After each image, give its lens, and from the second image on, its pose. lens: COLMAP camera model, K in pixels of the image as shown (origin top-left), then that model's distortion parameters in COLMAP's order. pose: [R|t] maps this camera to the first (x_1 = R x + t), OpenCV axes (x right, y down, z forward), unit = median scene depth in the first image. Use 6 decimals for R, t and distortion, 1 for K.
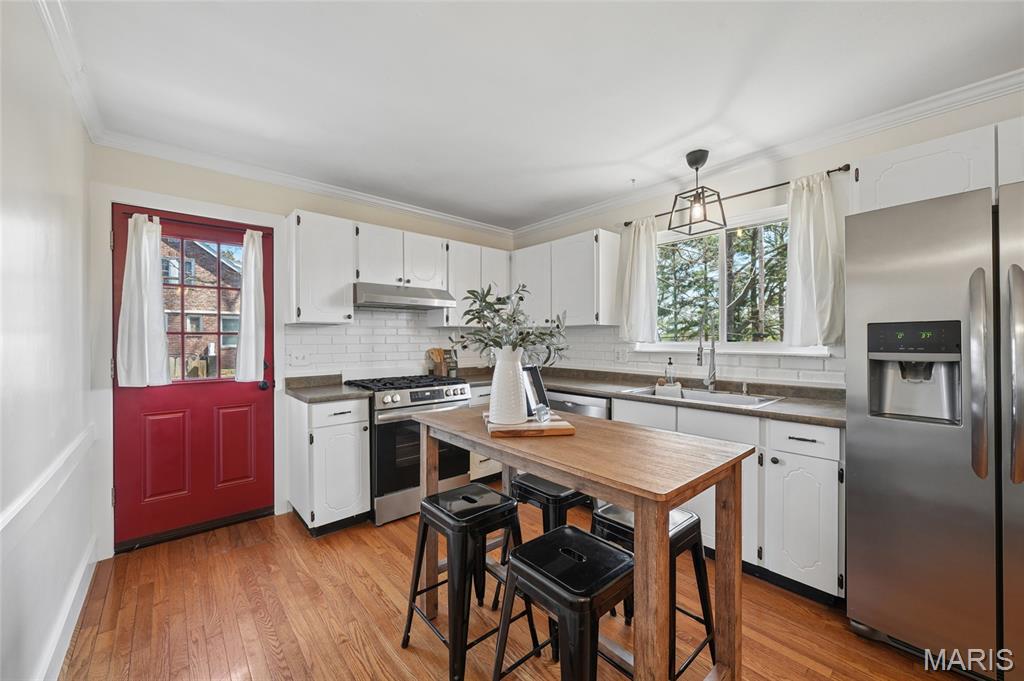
lens RADIAL K [[394.7, 0, 512.0], [0, 394.7, 340.5], [0, 0, 1]] dist [-0.001512, -0.000162]
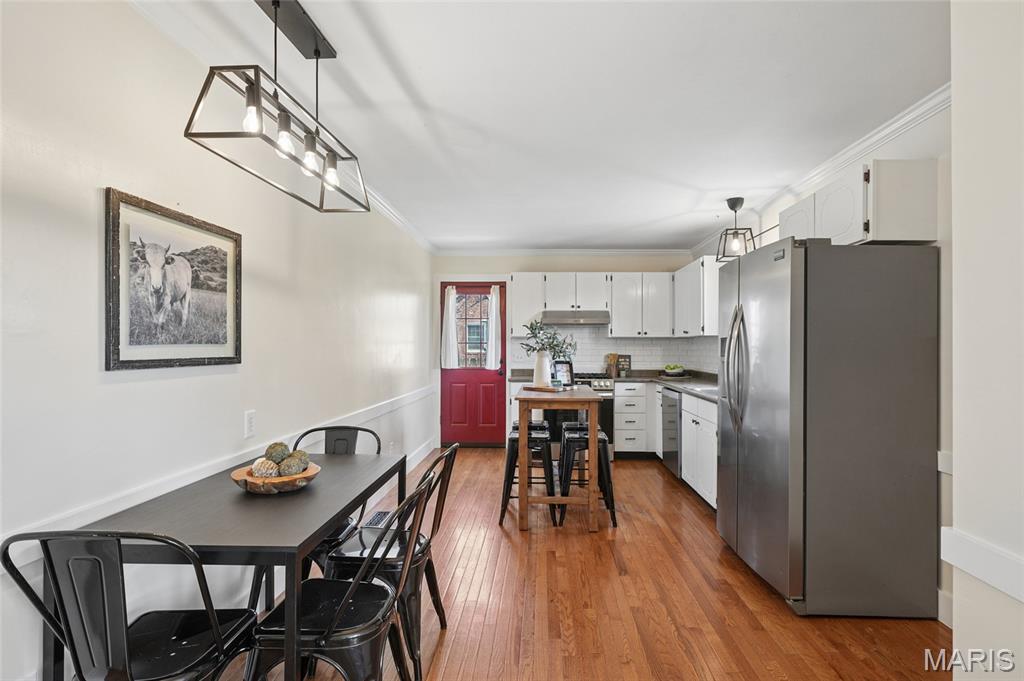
lens RADIAL K [[499.5, 0, 516.5], [0, 499.5, 358.0], [0, 0, 1]] dist [0.000542, 0.000024]
pose [[0.722151, 0.020407, -0.691434, 0.984115], [-0.004477, 0.999682, 0.024829, -0.007612], [0.691721, -0.014835, 0.722013, -0.569068]]
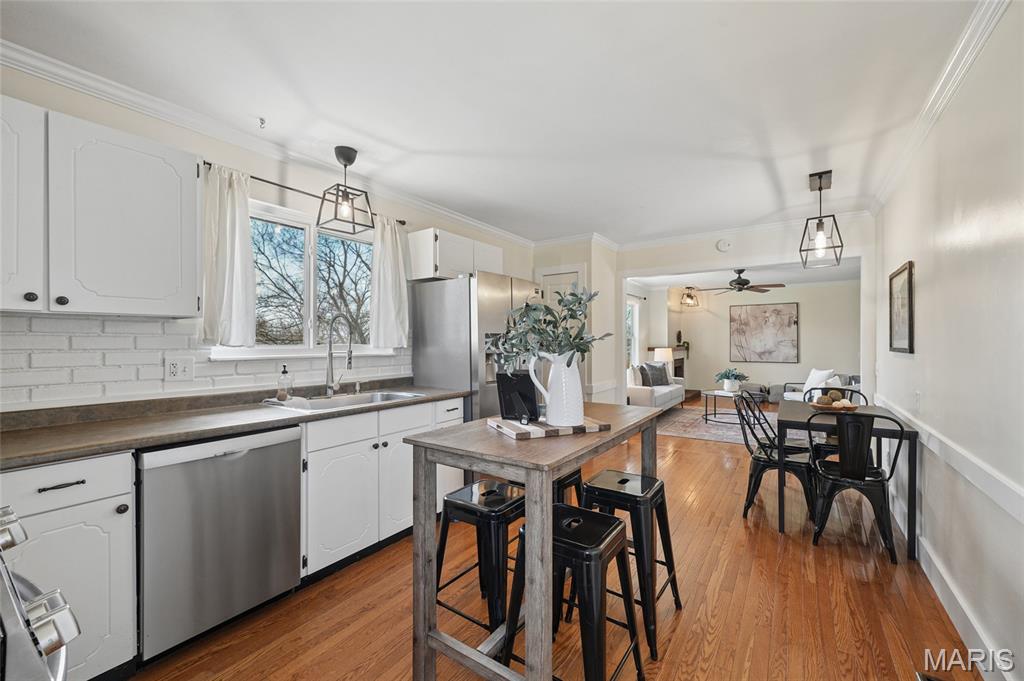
lens RADIAL K [[409.8, 0, 512.0], [0, 409.8, 340.5], [0, 0, 1]] dist [0.000719, 0.000073]
pose [[-0.243520, -0.000514, 0.969896, -0.553223], [-0.000683, 1.000000, 0.000359, -0.008422], [-0.969896, -0.000575, -0.243520, 0.781817]]
